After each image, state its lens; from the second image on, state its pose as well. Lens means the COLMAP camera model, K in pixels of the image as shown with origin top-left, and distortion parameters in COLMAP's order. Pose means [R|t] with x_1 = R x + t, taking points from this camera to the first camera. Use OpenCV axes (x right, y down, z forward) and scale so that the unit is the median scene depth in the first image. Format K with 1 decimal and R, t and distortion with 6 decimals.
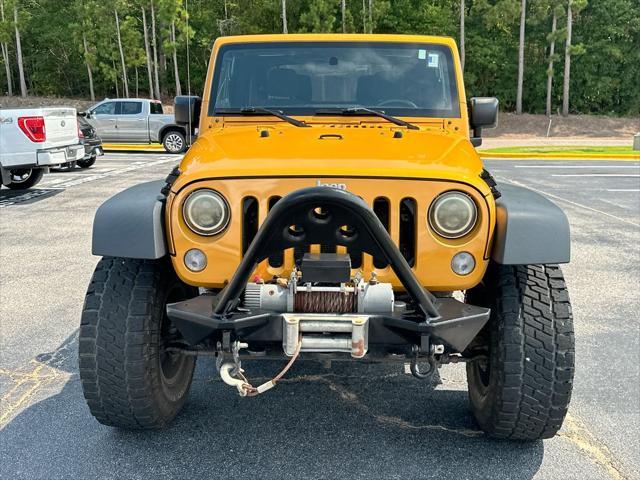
lens RADIAL K [[629.0, 0, 320.0], [0, 629.0, 240.0], [0, 0, 1]] dist [0.120181, -0.239296]
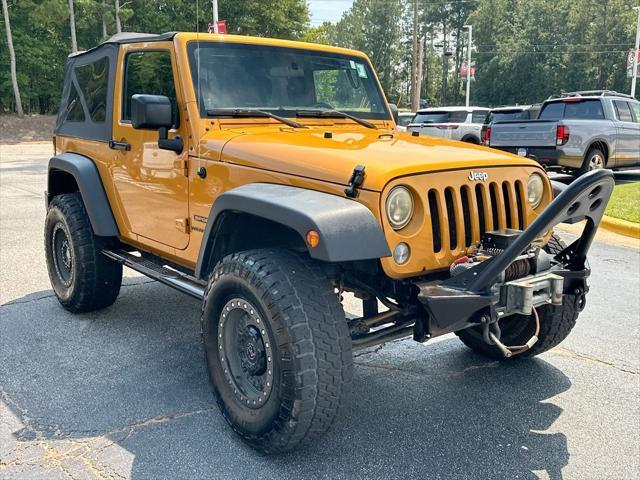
lens RADIAL K [[629.0, 0, 320.0], [0, 629.0, 240.0], [0, 0, 1]] dist [0.120181, -0.239296]
pose [[0.749925, -0.122317, 0.650117, -0.669981], [0.126419, 0.991144, 0.040652, -0.034336], [-0.649331, 0.051701, 0.758746, 0.193692]]
